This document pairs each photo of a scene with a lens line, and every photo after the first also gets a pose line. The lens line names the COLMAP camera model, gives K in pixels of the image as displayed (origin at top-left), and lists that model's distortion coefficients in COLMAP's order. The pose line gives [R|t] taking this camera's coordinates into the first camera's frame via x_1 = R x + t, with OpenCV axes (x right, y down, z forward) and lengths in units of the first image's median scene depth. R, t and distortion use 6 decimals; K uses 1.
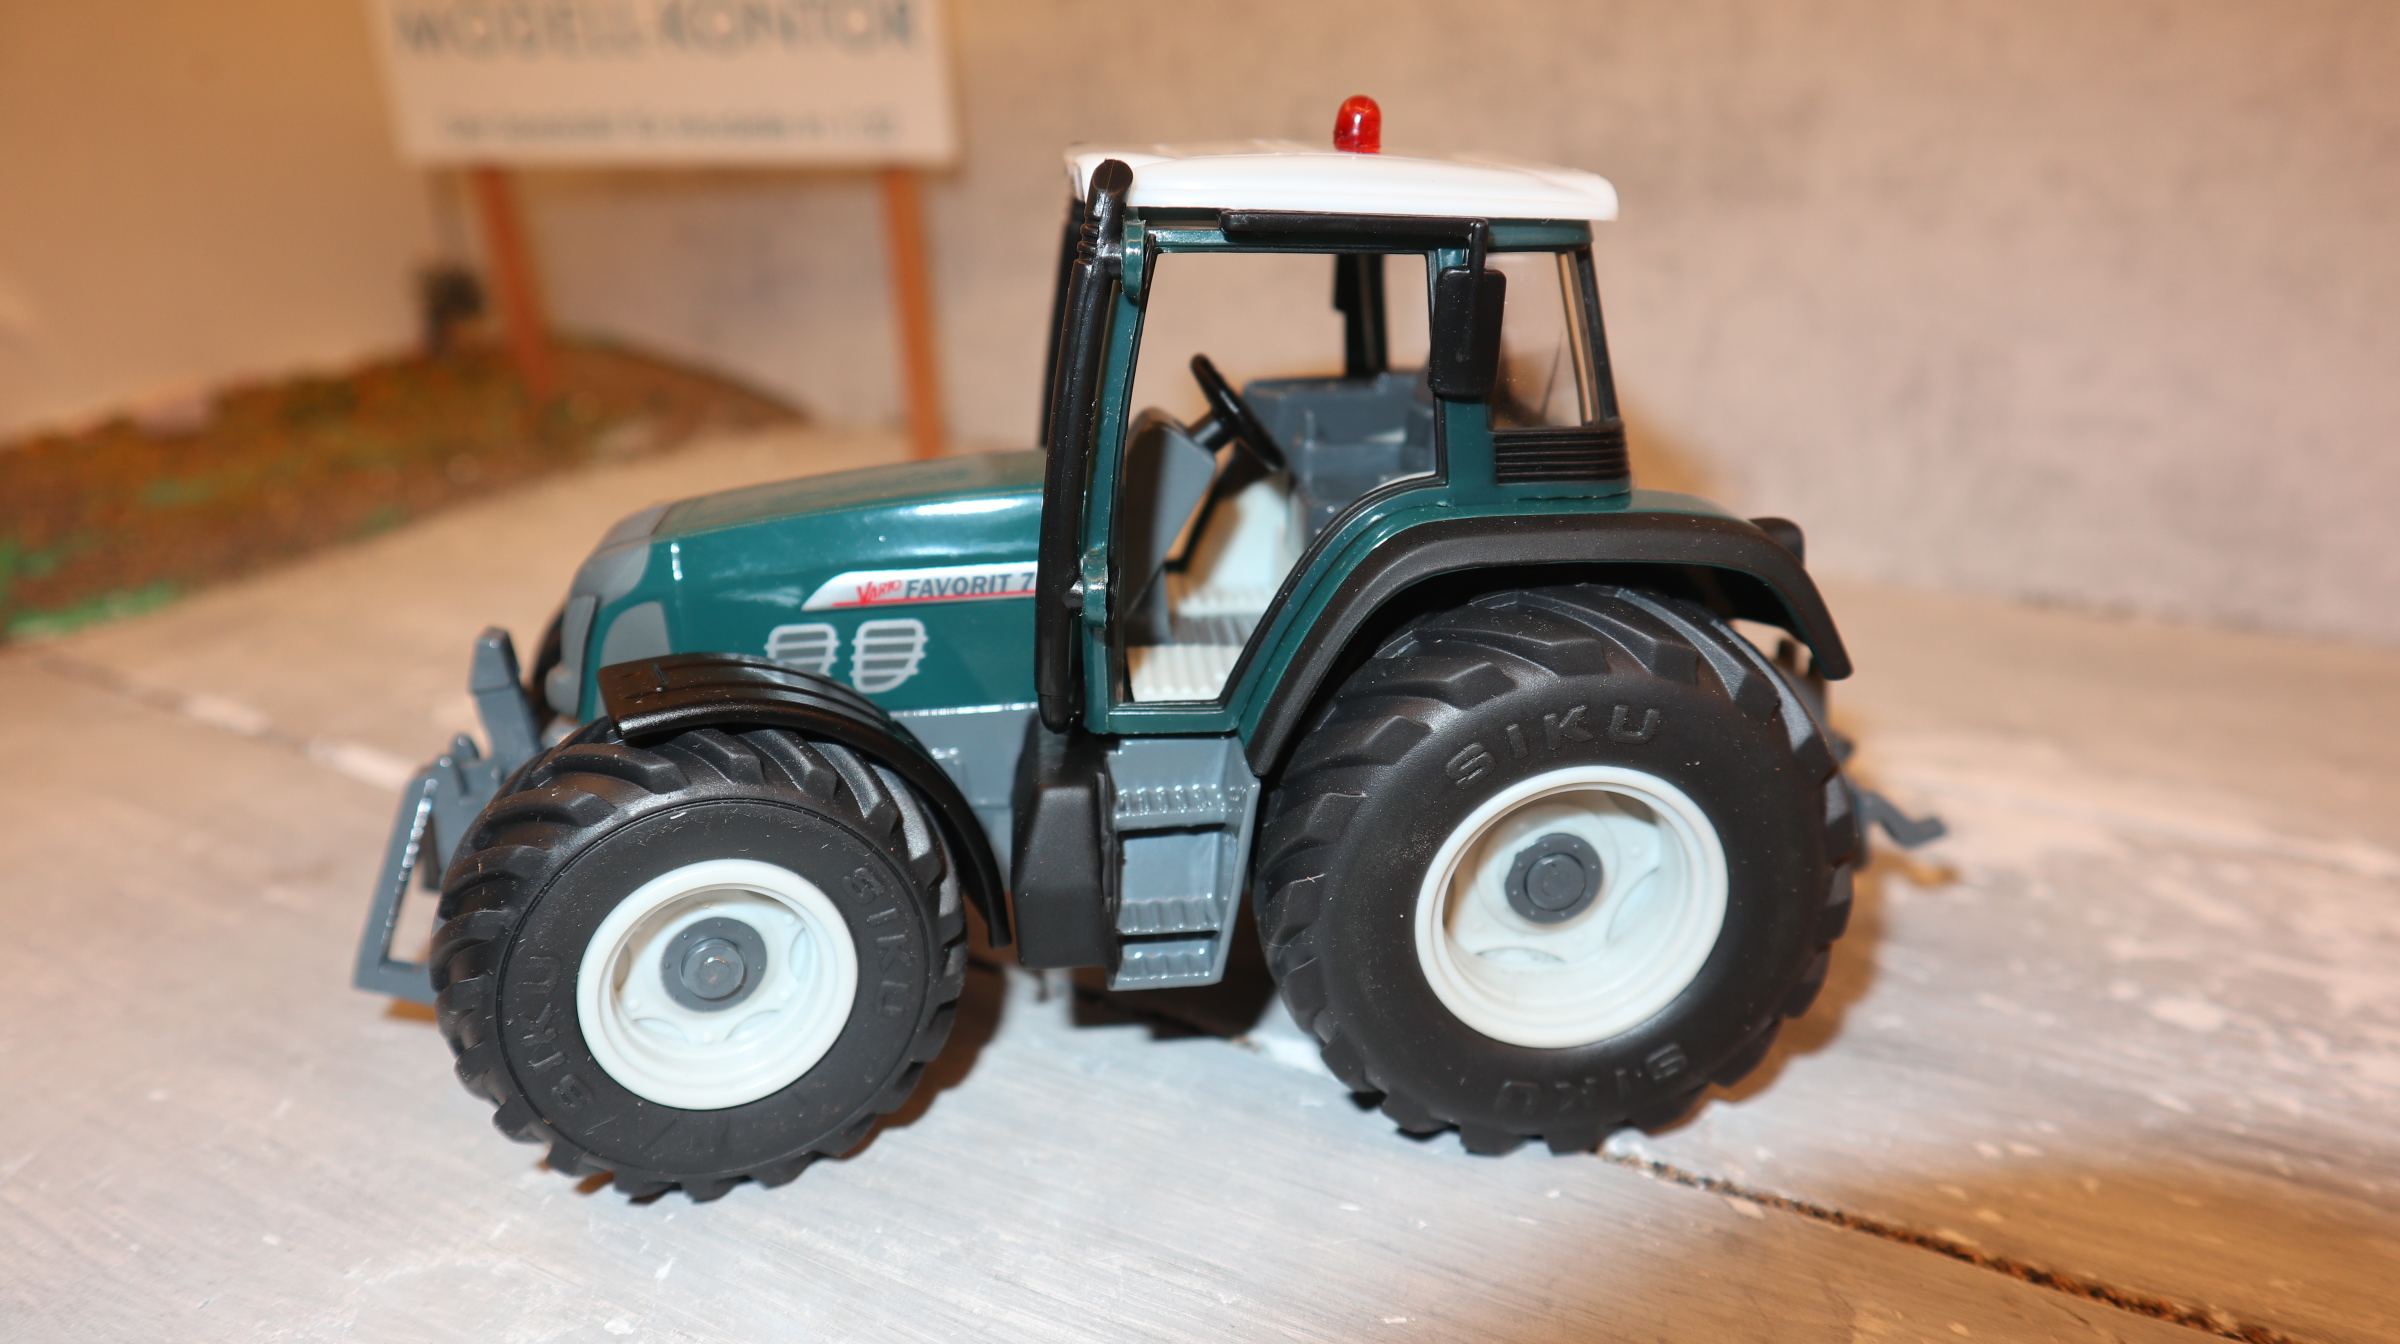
lens RADIAL K [[1699.8, 0, 1188.8], [0, 1699.8, 653.7], [0, 0, 1]] dist [-0.106214, 0.066118]
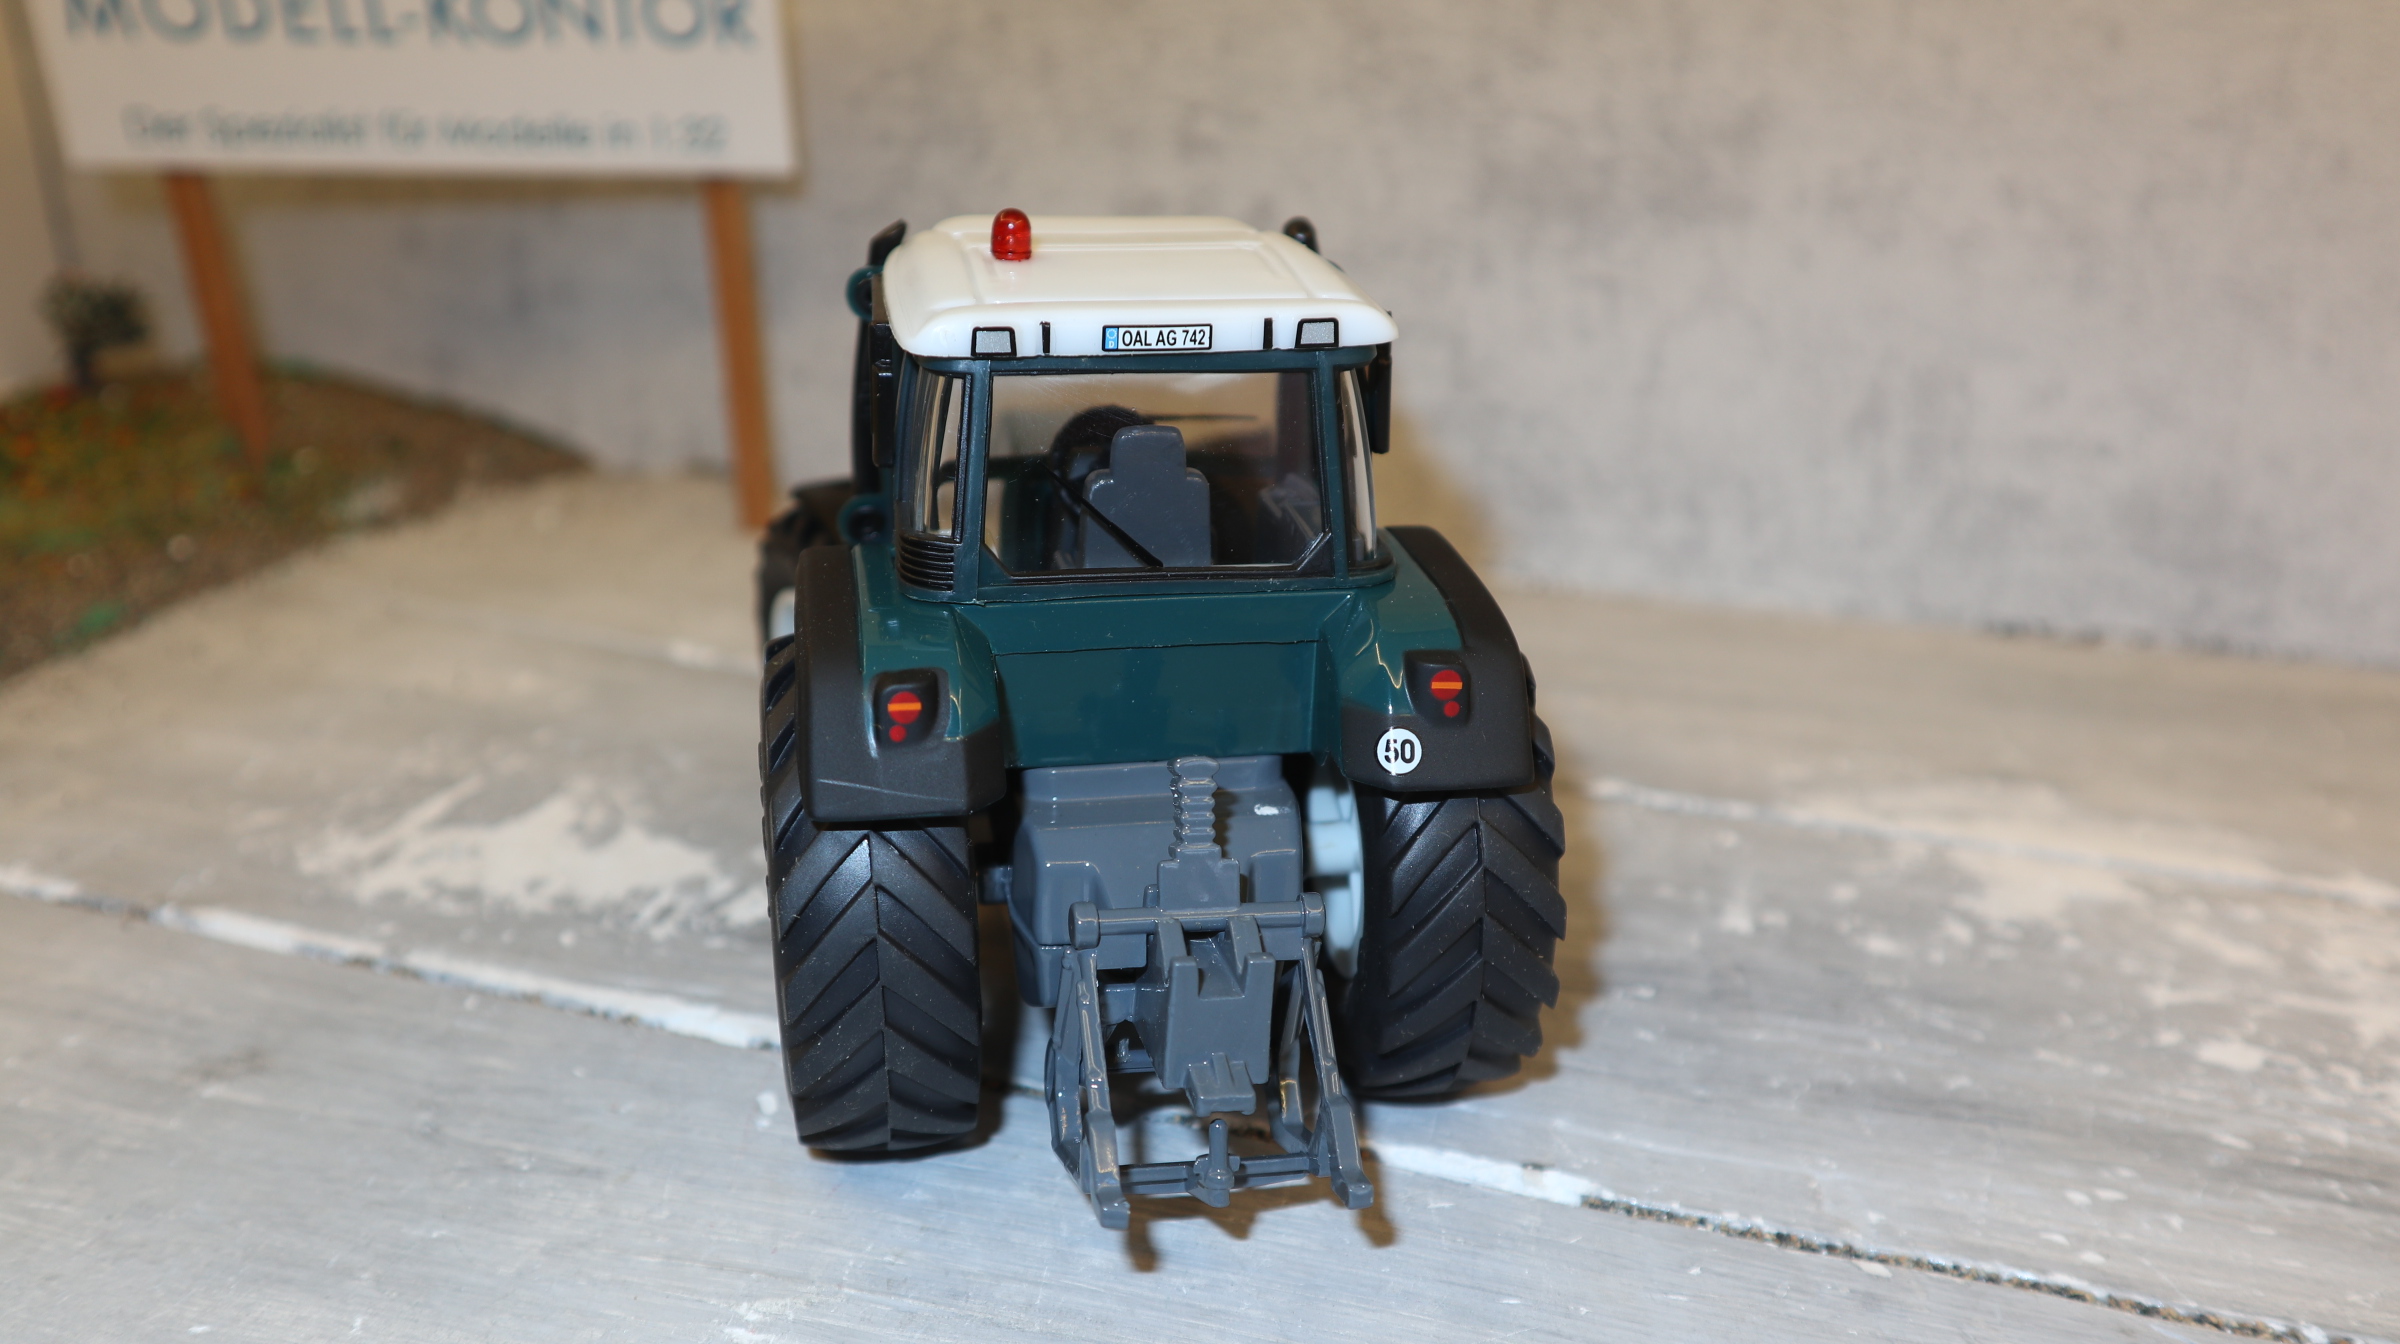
lens RADIAL K [[2155.3, 0, 1191.5], [0, 2155.3, 657.4], [0, 0, 1]] dist [-0.032144, 0.077102]
pose [[0.985663, -0.050646, 0.160946, -0.272325], [0.051087, 0.998693, 0.001402, -0.075760], [-0.160807, 0.006840, 0.986962, -0.266653]]
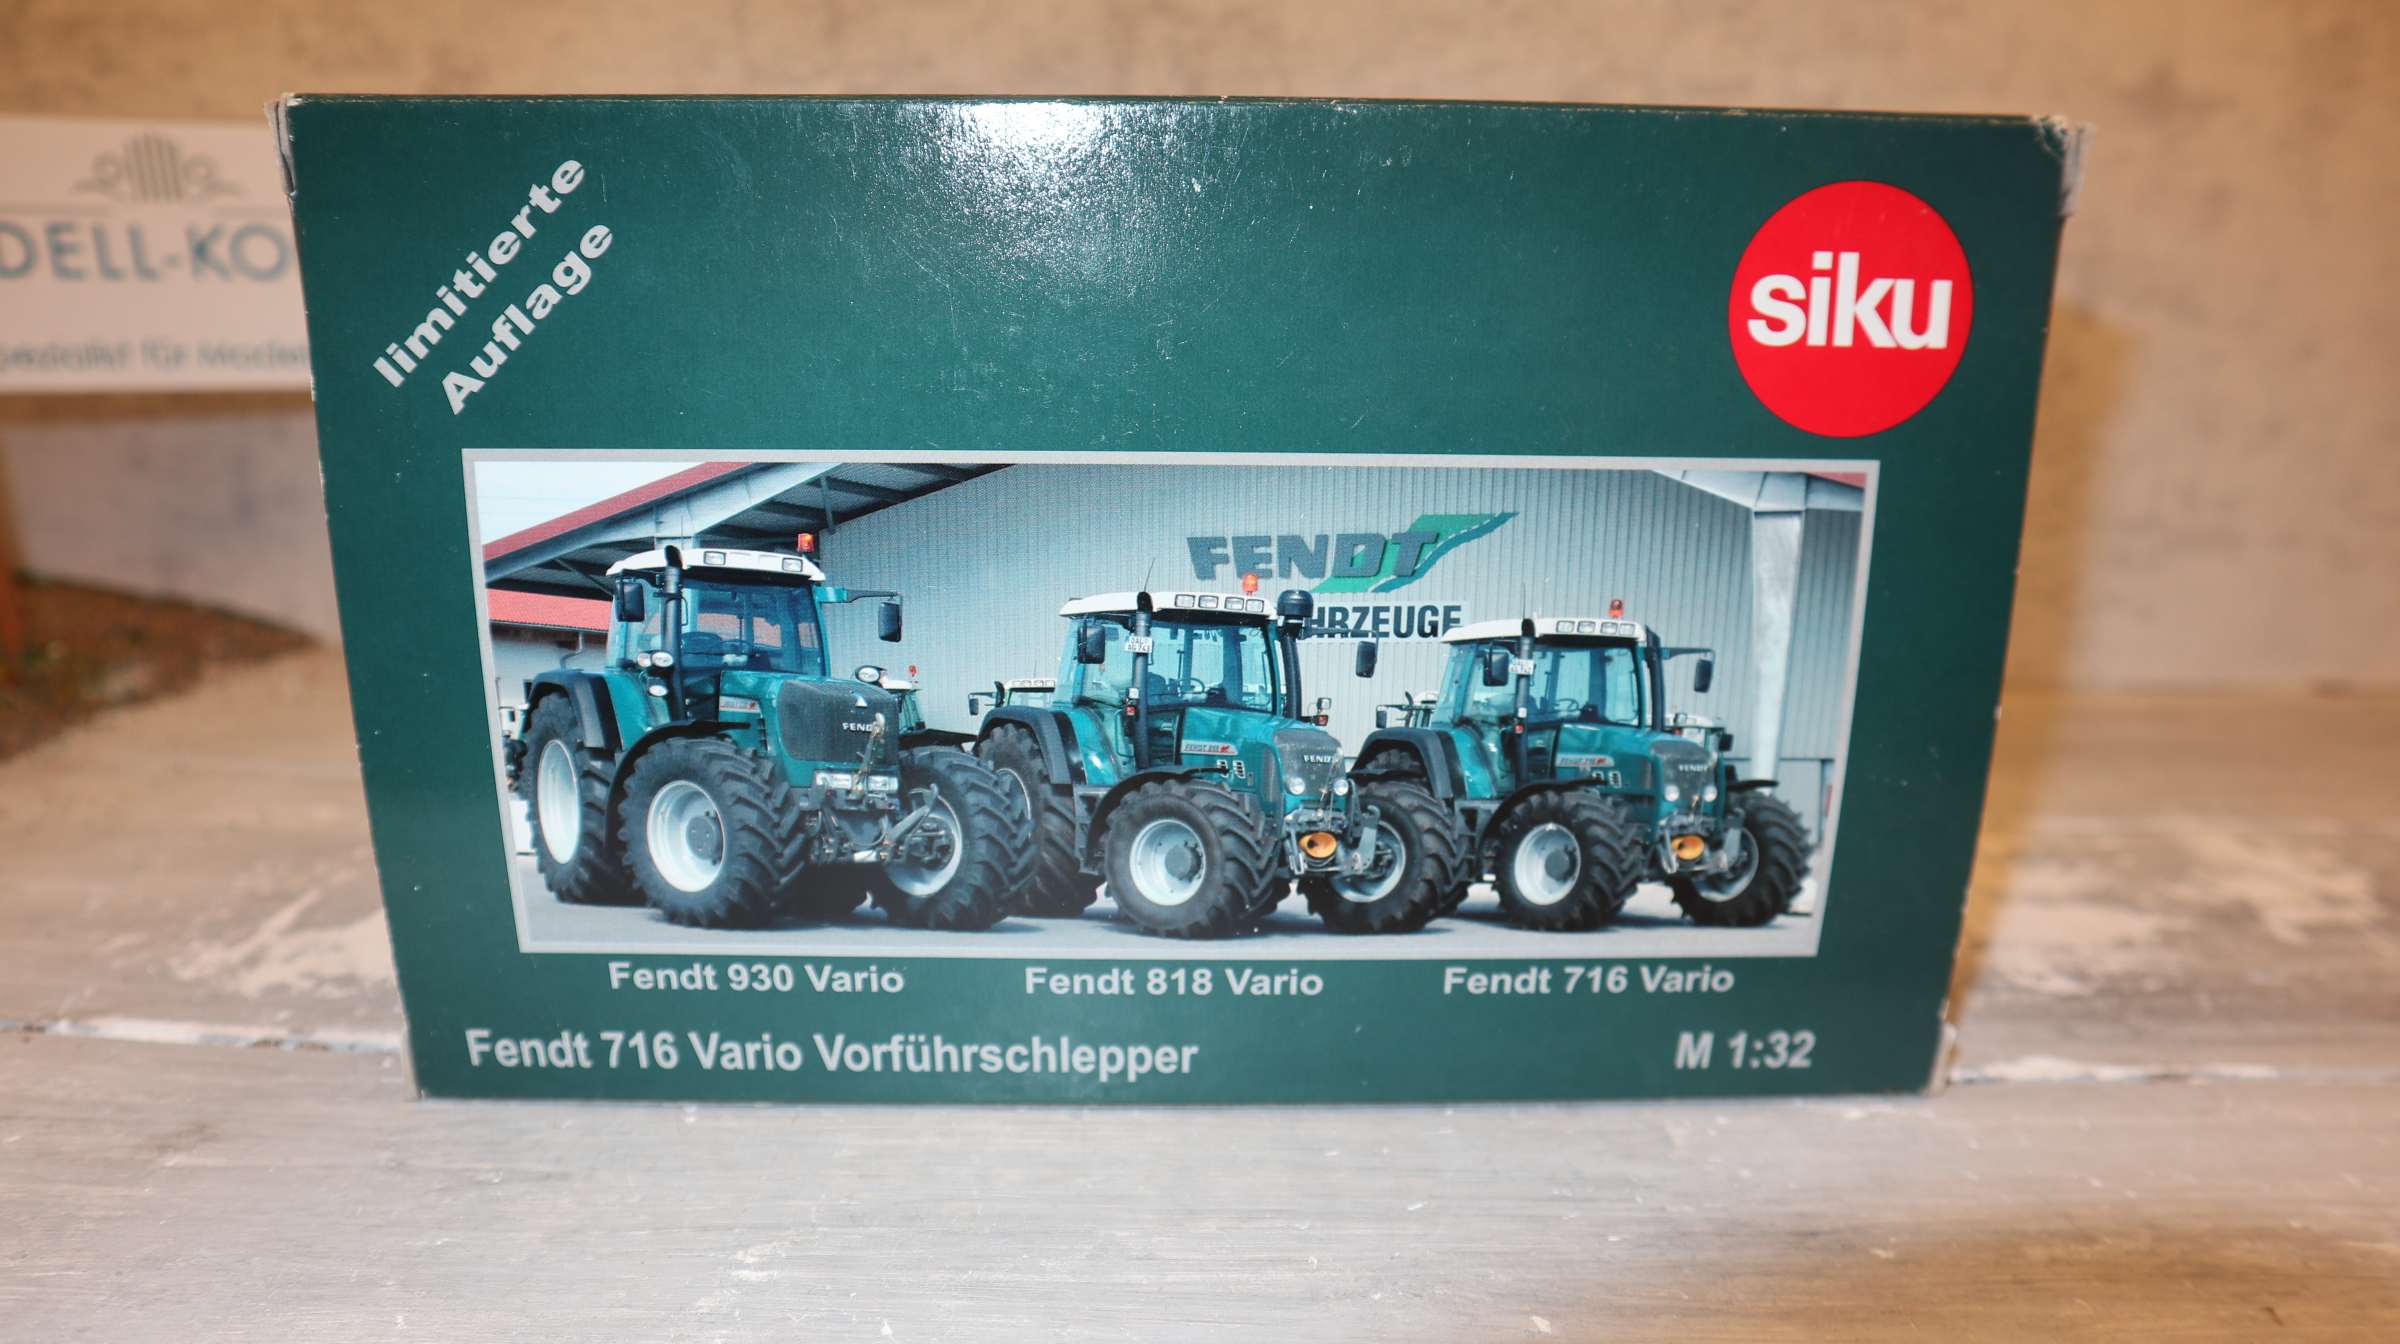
lens RADIAL K [[1699.8, 0, 1202.9], [0, 1699.8, 660.3], [0, 0, 1]] dist [-0.106214, 0.066118]
pose [[0.881180, -0.101118, 0.461841, -0.555657], [0.141721, 0.988433, -0.053986, -0.010212], [-0.451040, 0.113023, 0.885318, -0.207032]]
